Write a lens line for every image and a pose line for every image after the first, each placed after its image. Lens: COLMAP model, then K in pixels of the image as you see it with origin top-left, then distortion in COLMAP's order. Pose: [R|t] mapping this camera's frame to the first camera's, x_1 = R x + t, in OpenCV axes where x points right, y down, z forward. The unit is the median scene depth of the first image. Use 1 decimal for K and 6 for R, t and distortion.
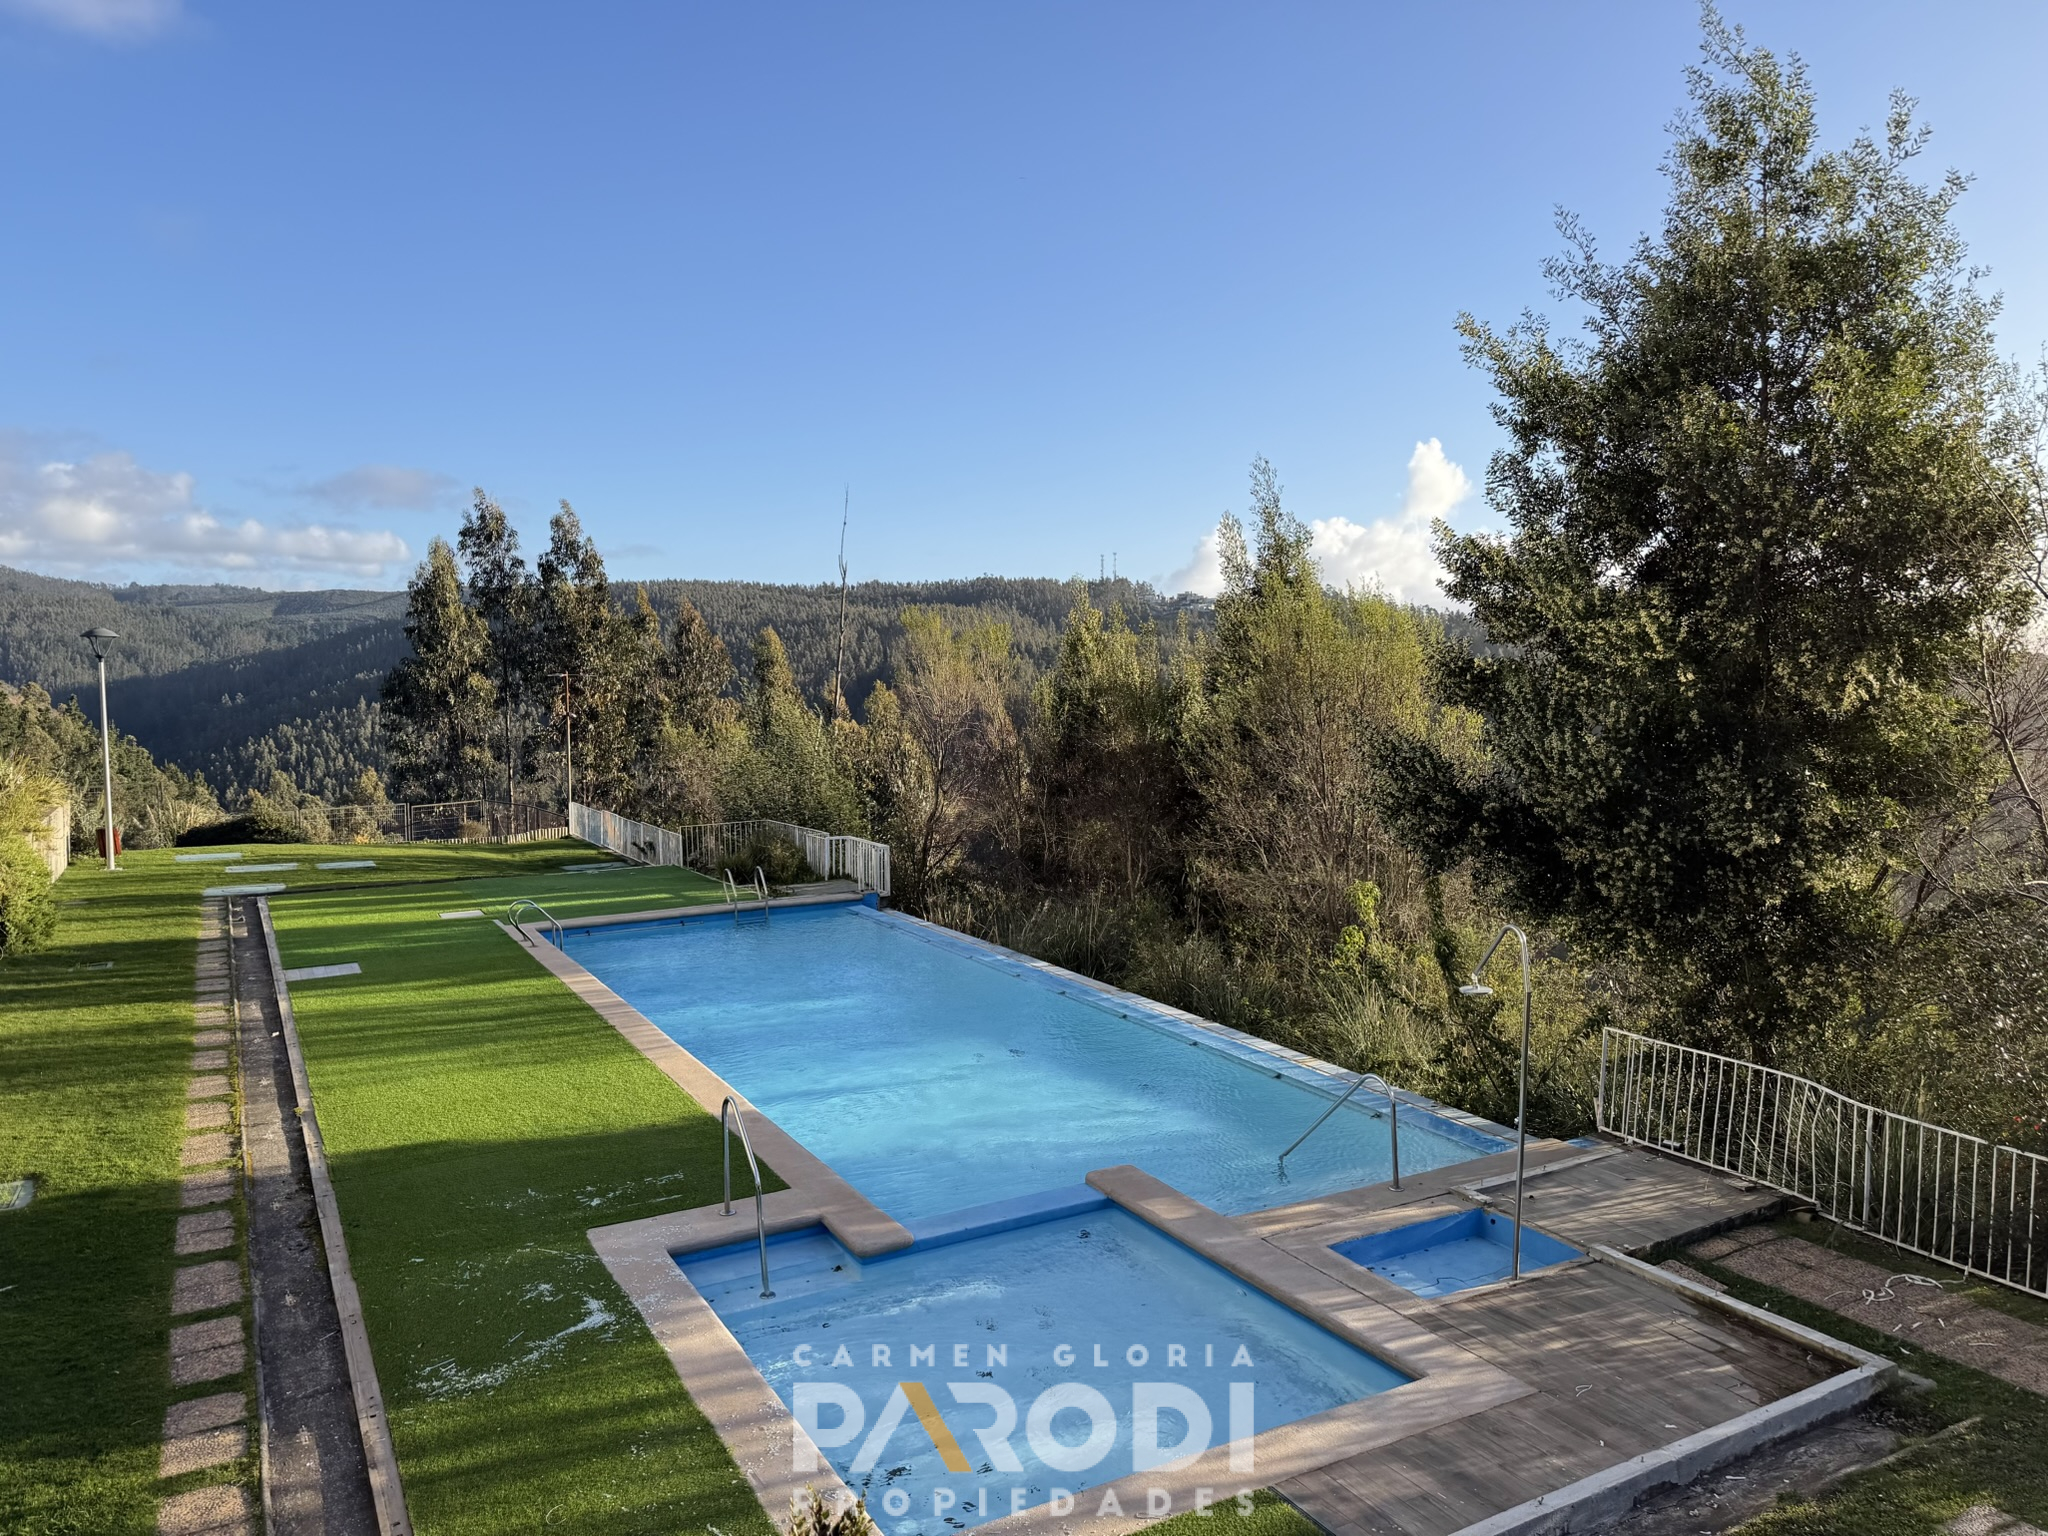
lens RADIAL K [[1413.3, 0, 1031.2], [0, 1413.3, 780.5], [0, 0, 1]] dist [0.055227, -0.069963]
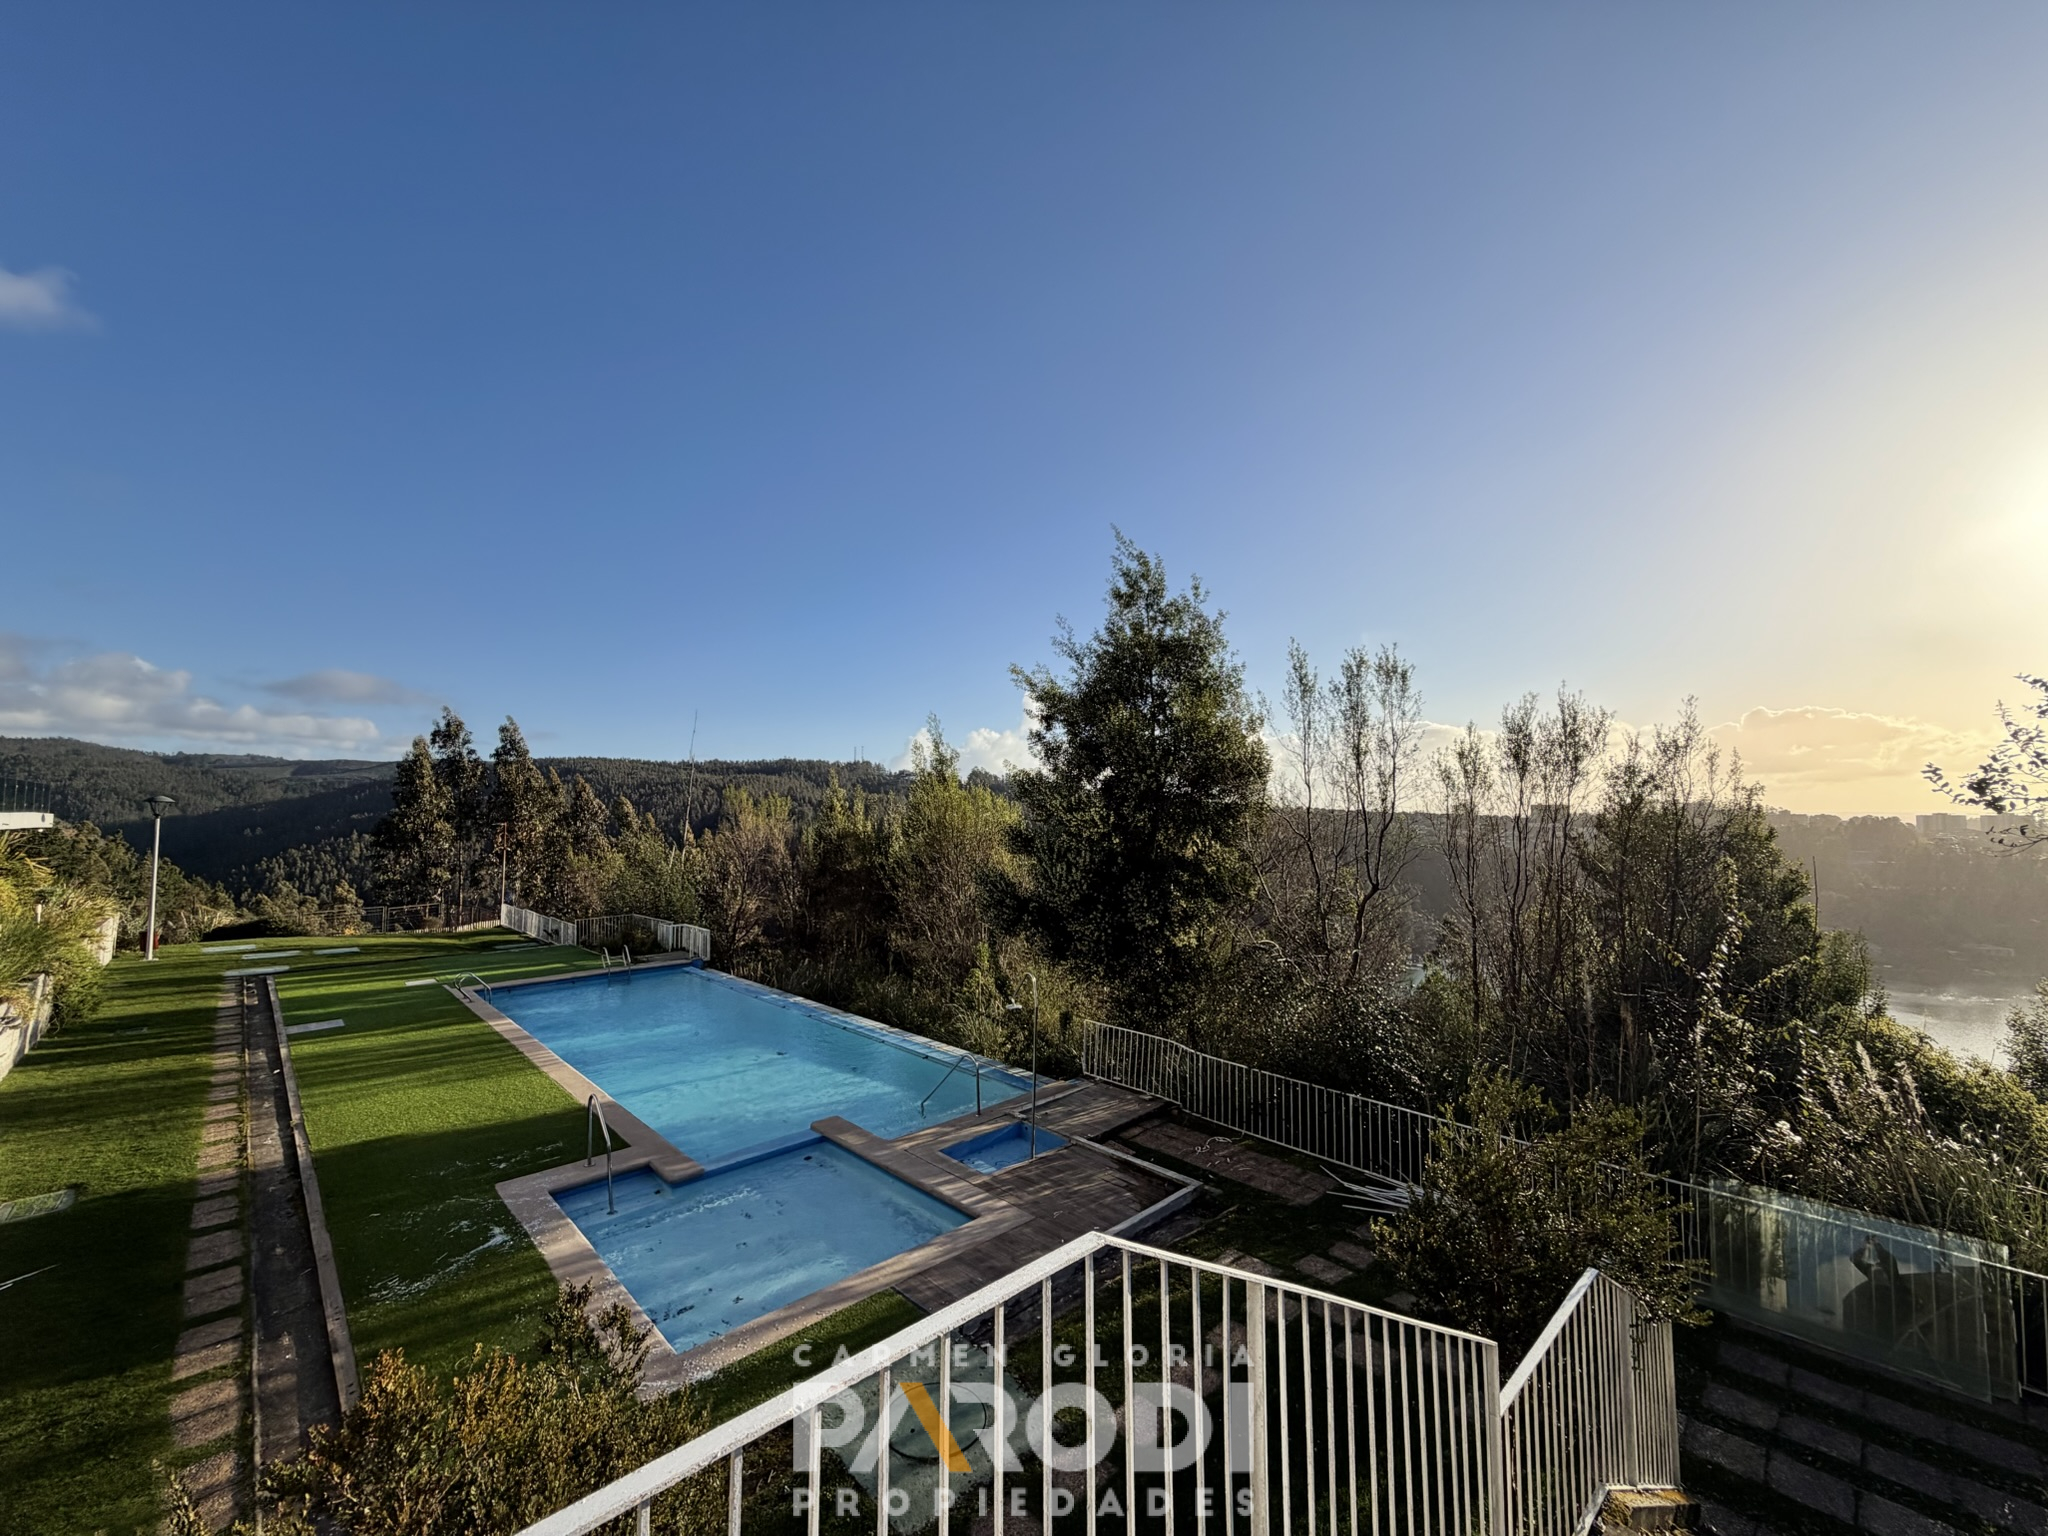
lens RADIAL K [[815.9, 0, 1022.0], [0, 815.9, 767.5], [0, 0, 1]] dist [-0.001190, -0.000437]
pose [[0.969624, 0.016219, 0.244063, 0.040732], [0.015715, 0.991607, -0.128330, -0.031729], [-0.244096, 0.128267, 0.961231, -0.115350]]
